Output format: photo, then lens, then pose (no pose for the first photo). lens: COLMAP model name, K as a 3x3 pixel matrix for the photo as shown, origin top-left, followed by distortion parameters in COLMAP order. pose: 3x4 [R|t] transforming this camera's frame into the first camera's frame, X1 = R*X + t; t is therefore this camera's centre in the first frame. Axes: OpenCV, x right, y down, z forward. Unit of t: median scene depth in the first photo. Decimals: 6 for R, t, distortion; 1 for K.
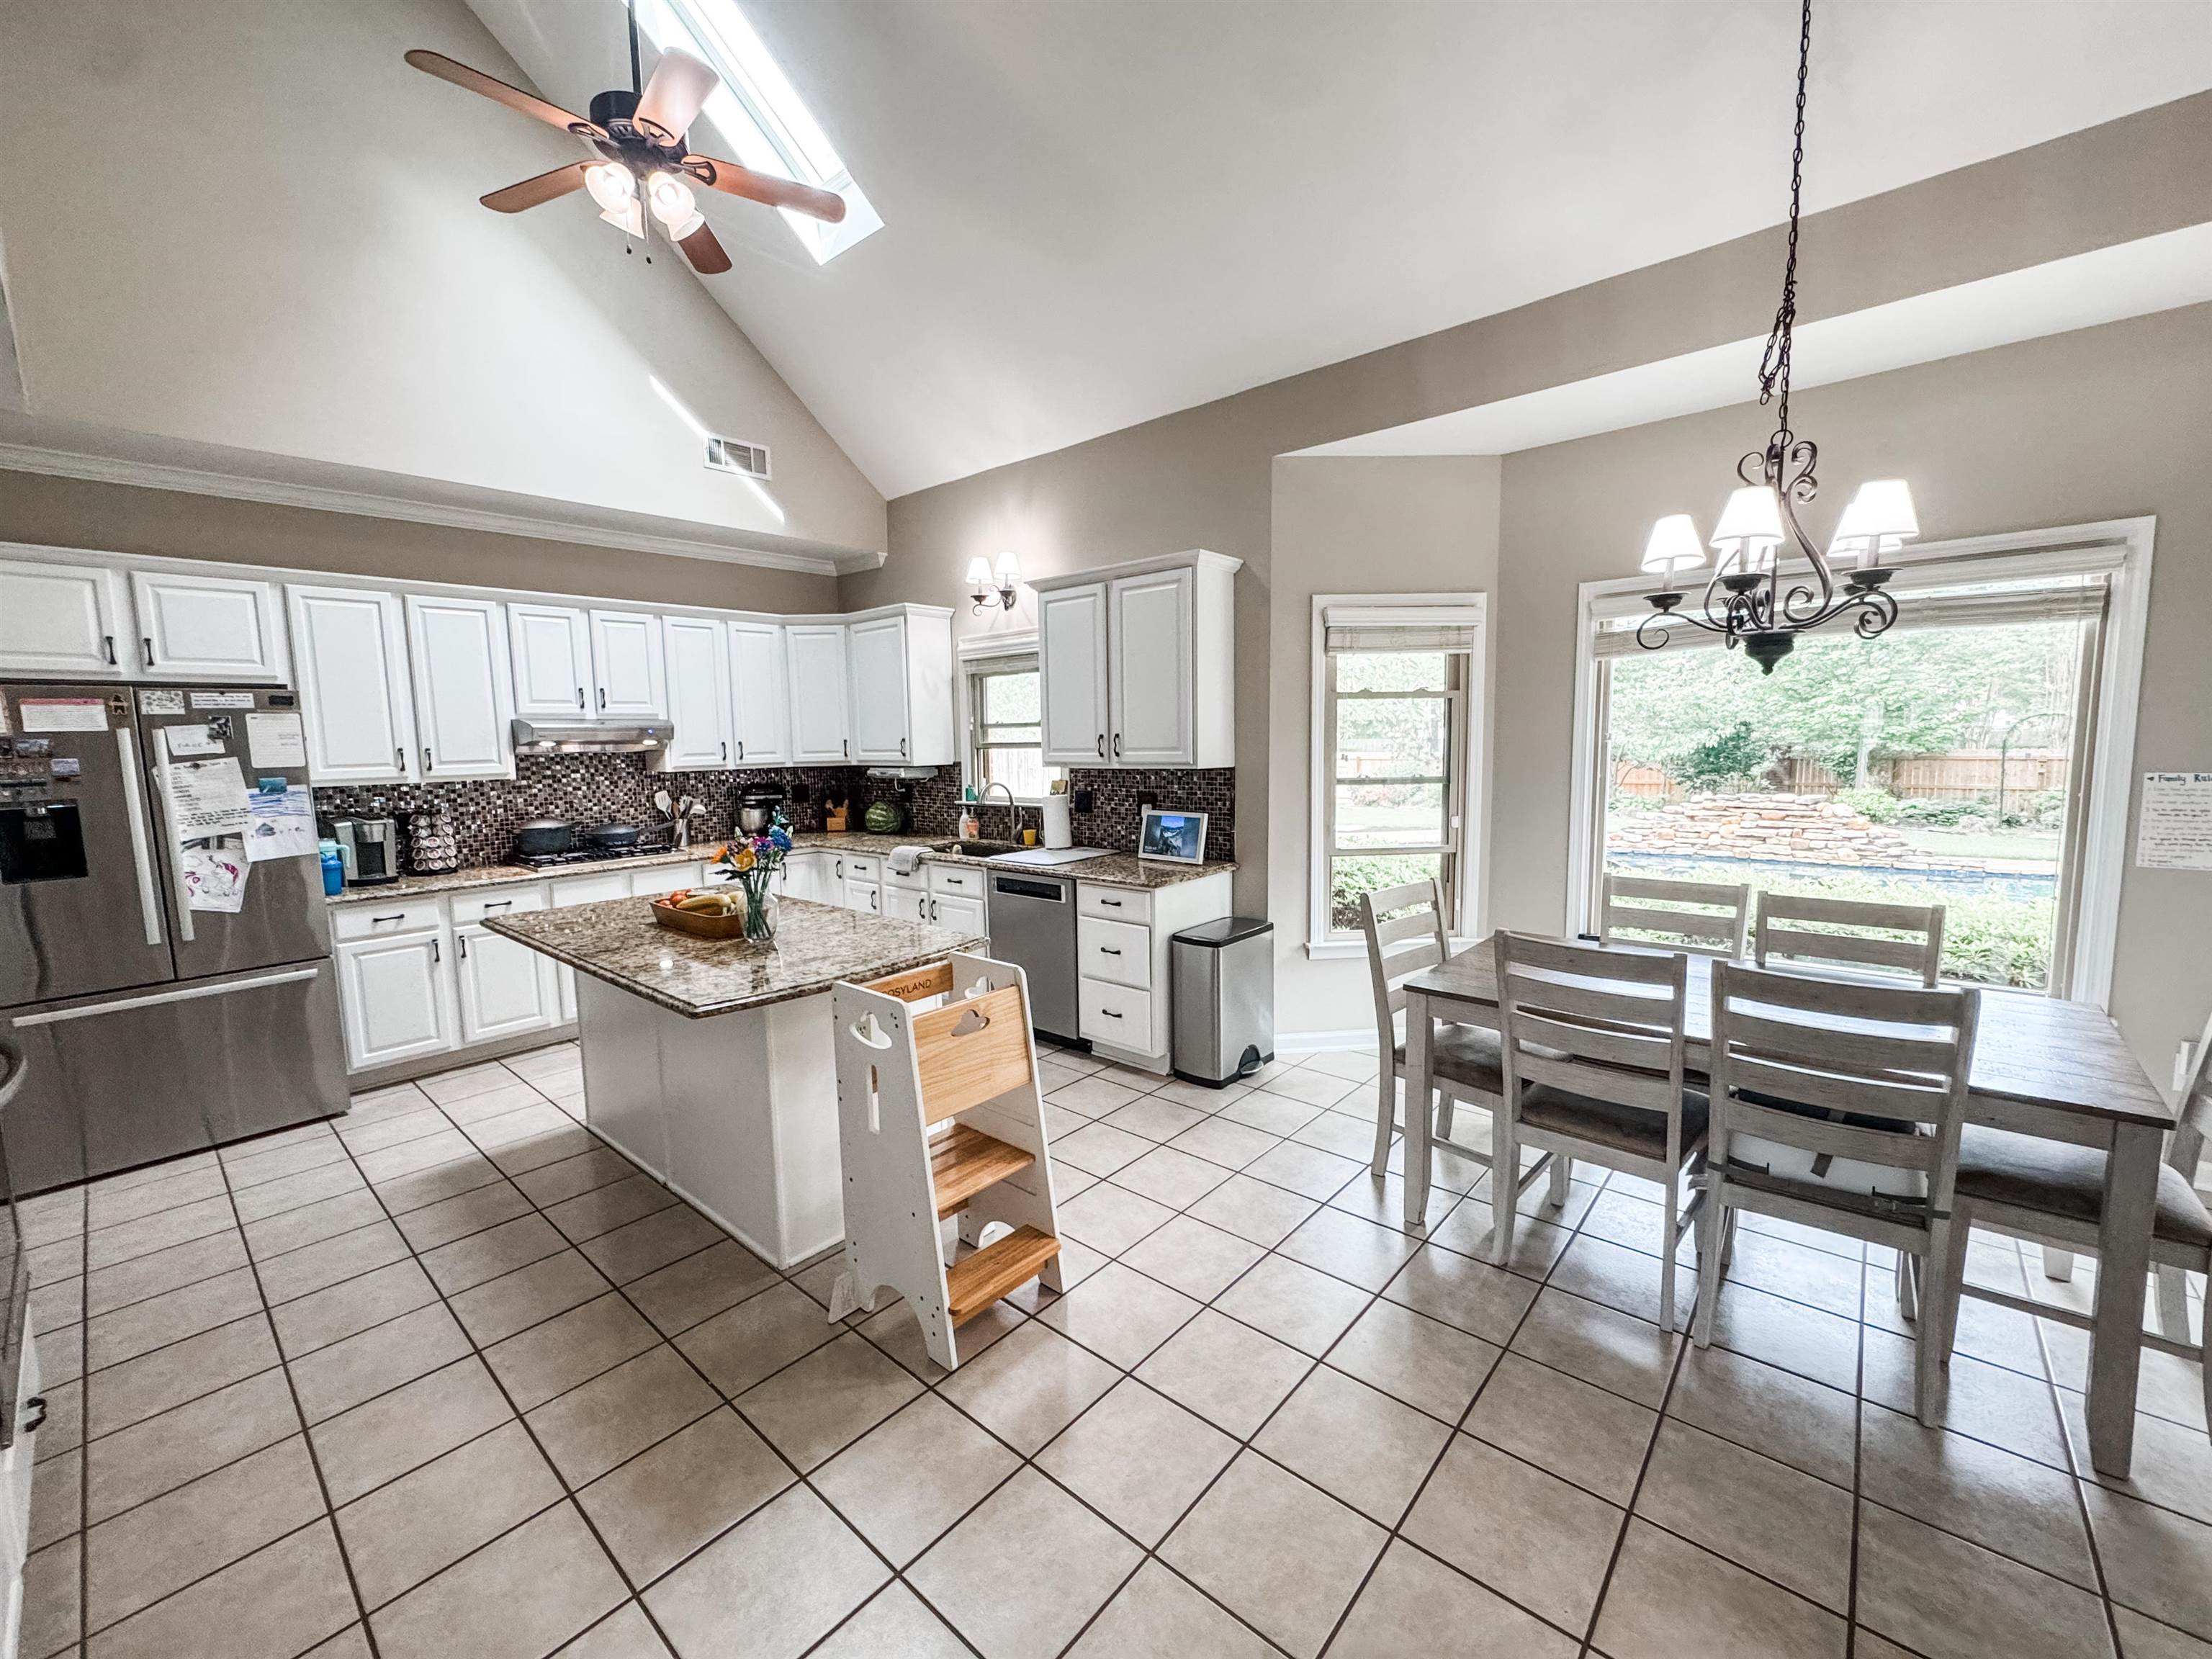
lens RADIAL K [[880.2, 0, 1117.0], [0, 880.2, 830.0], [0, 0, 1]] dist [0.001689, 0.000155]
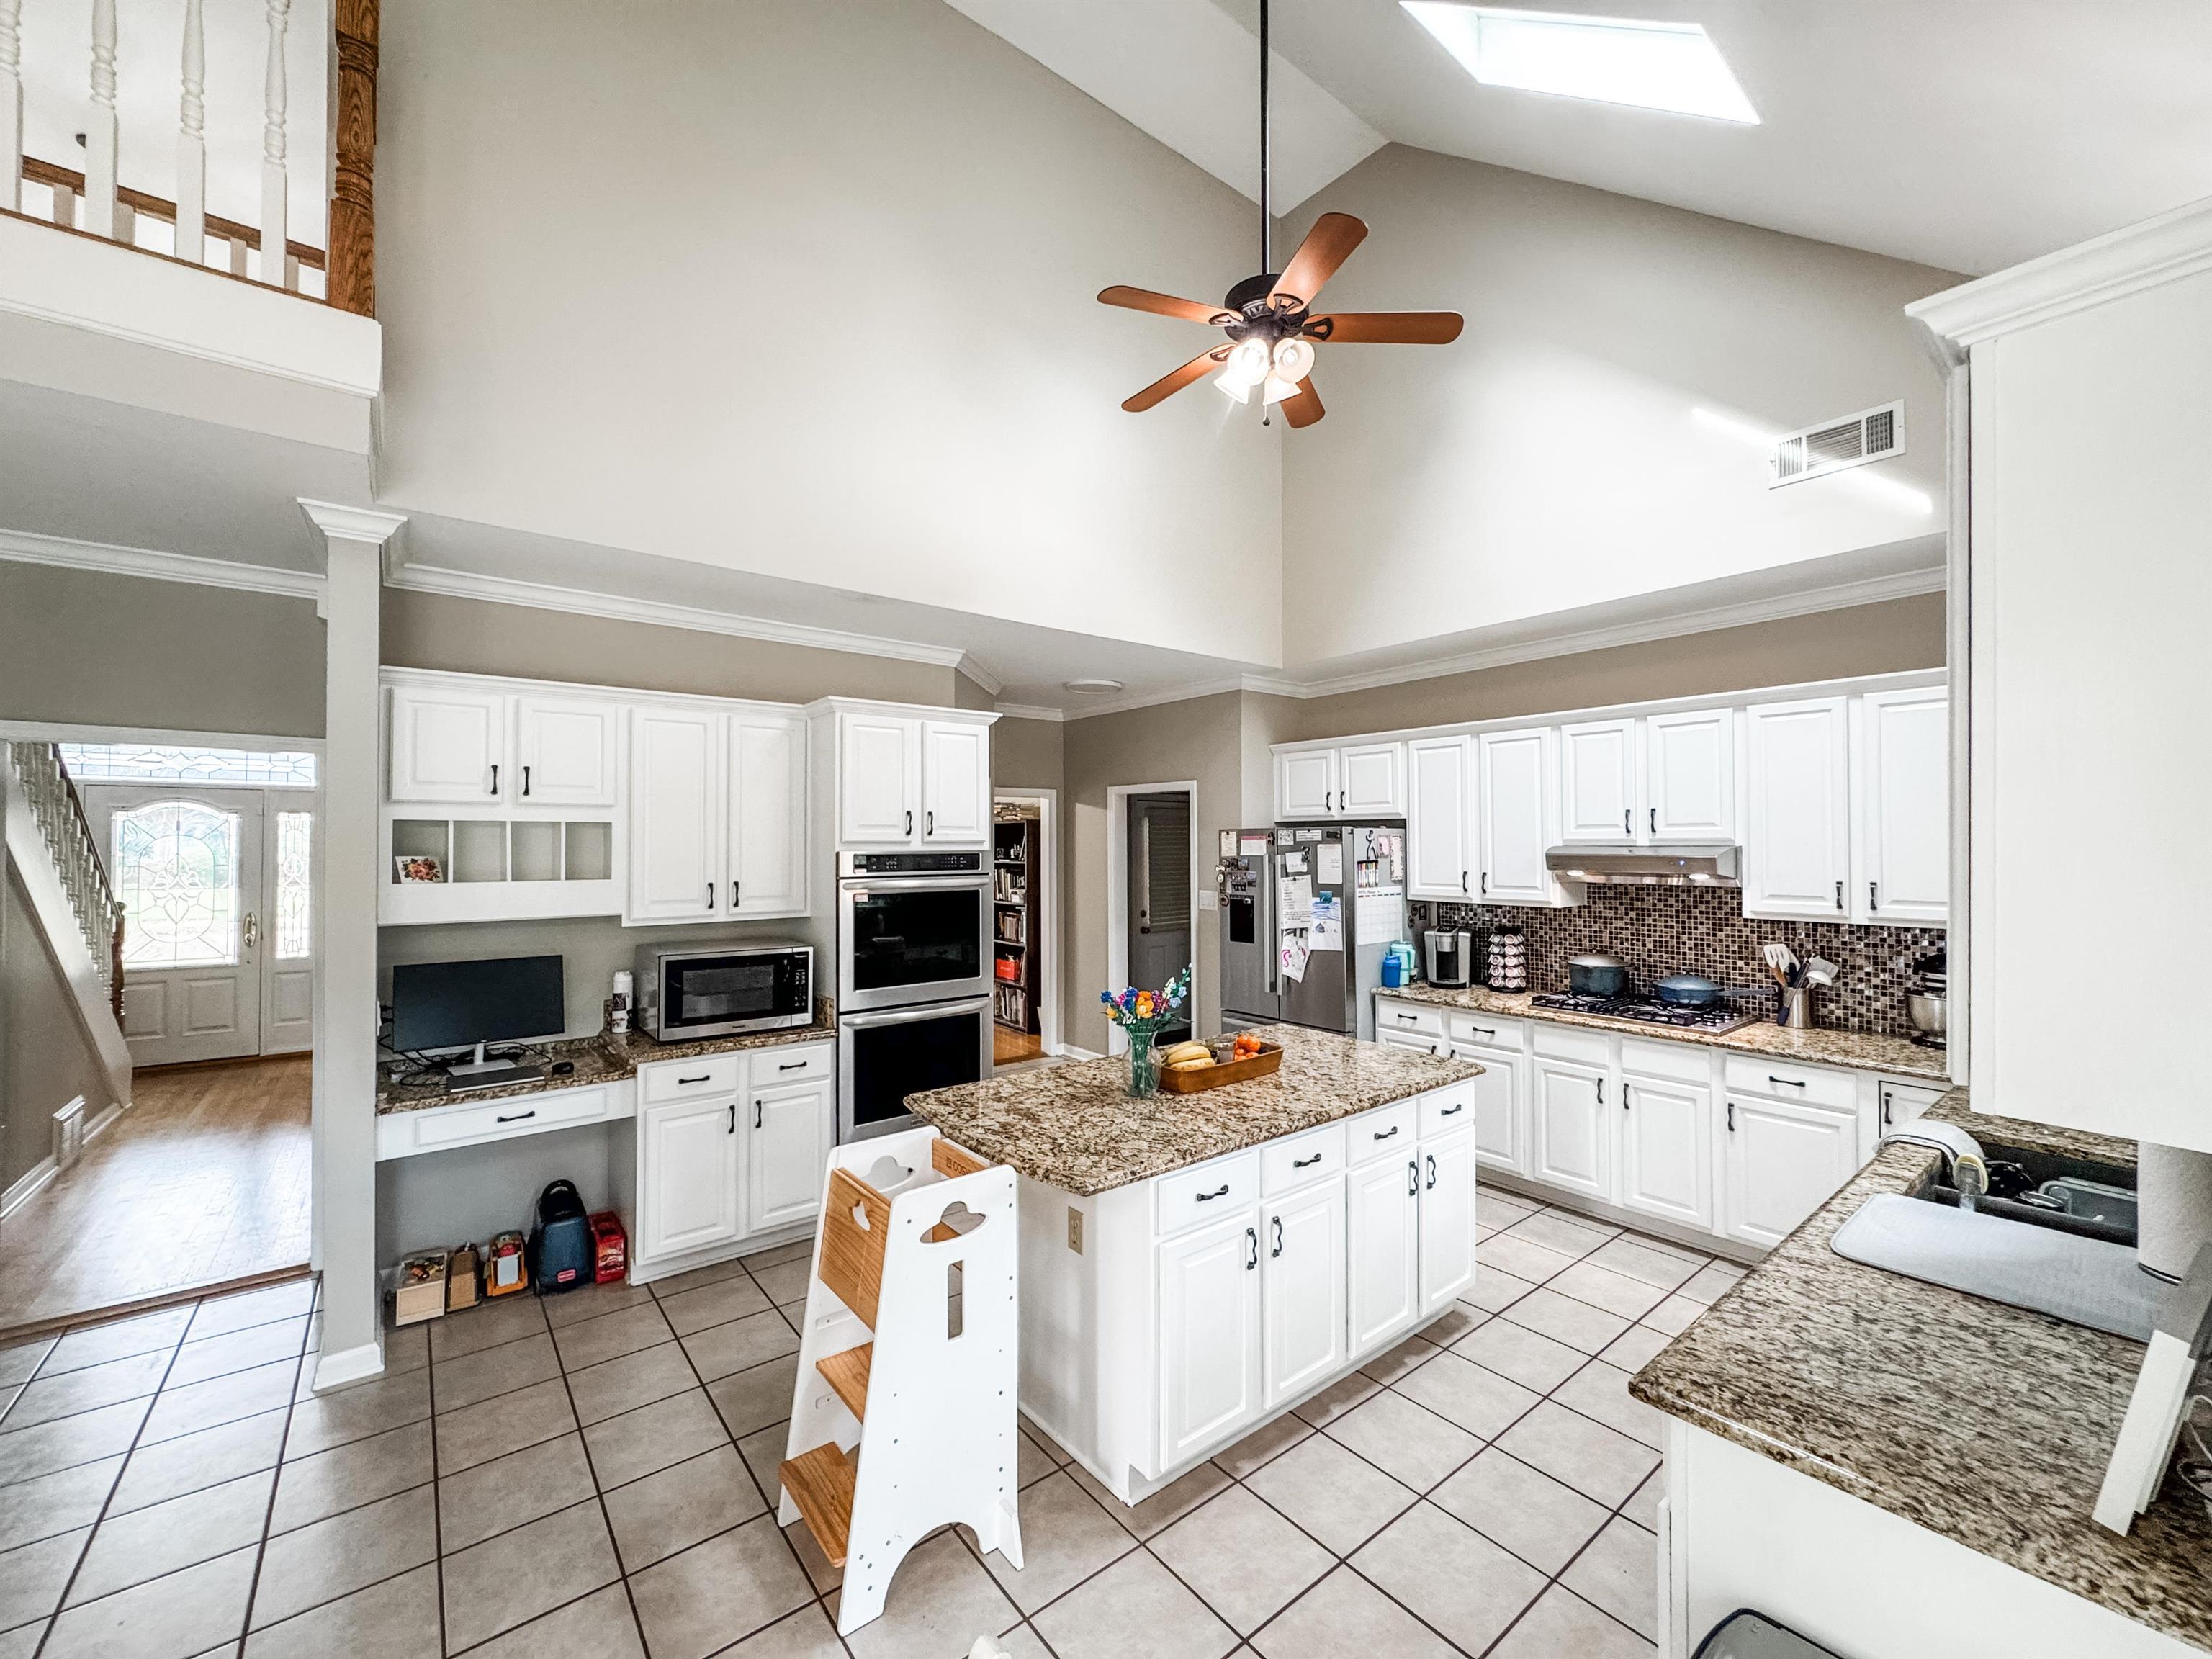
lens RADIAL K [[880.2, 0, 1116.5], [0, 880.2, 835.7], [0, 0, 1]] dist [0.001689, 0.000155]
pose [[-0.178353, 0.007540, -0.983938, 0.447123], [-0.104744, 0.994143, 0.026605, -0.148061], [0.978376, 0.107807, -0.176519, 0.923446]]
